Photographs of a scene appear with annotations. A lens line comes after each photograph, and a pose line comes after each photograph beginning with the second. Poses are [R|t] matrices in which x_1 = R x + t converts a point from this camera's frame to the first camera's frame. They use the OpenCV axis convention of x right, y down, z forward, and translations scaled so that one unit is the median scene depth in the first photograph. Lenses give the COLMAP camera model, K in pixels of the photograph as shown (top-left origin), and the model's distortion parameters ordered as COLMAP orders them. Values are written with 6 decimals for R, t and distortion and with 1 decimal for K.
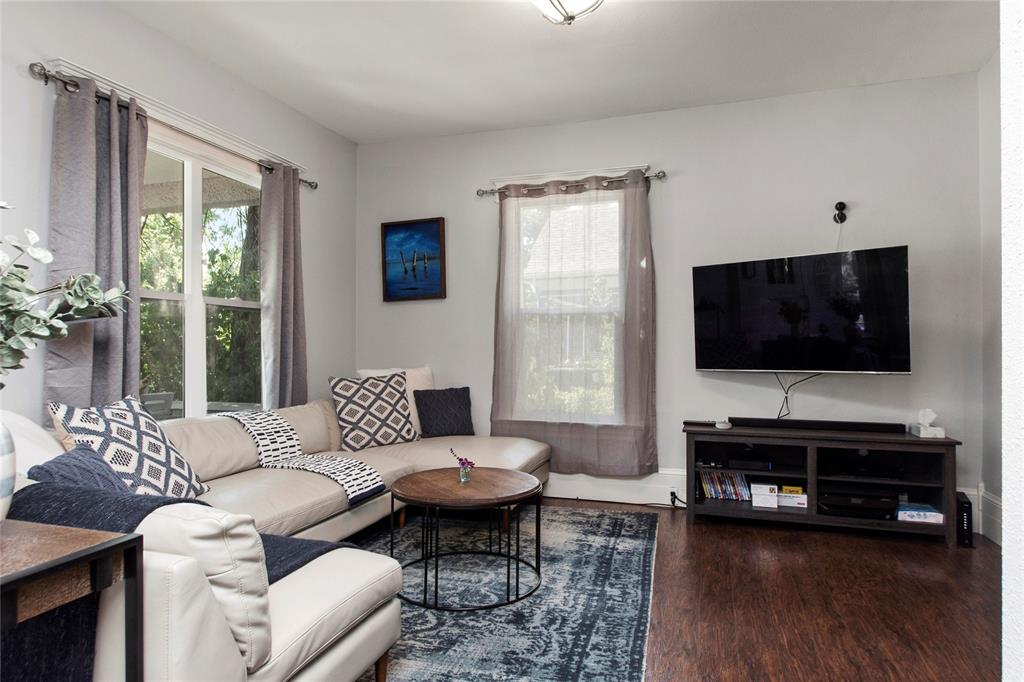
lens RADIAL K [[595.4, 0, 513.6], [0, 595.4, 343.7], [0, 0, 1]] dist [0.008618, 0.002044]
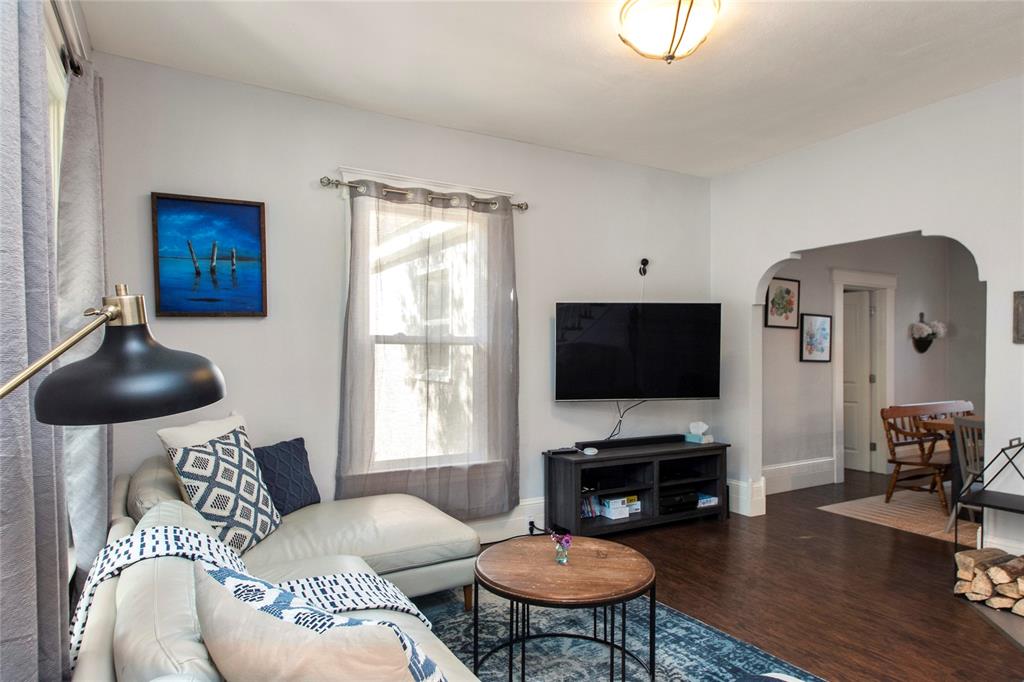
lens RADIAL K [[595.4, 0, 524.3], [0, 595.4, 361.8], [0, 0, 1]] dist [0.008618, 0.002044]
pose [[0.676781, -0.008270, 0.736138, -0.483025], [-0.004921, 0.999864, 0.015756, -0.039761], [-0.736168, -0.014286, 0.676648, 0.320684]]
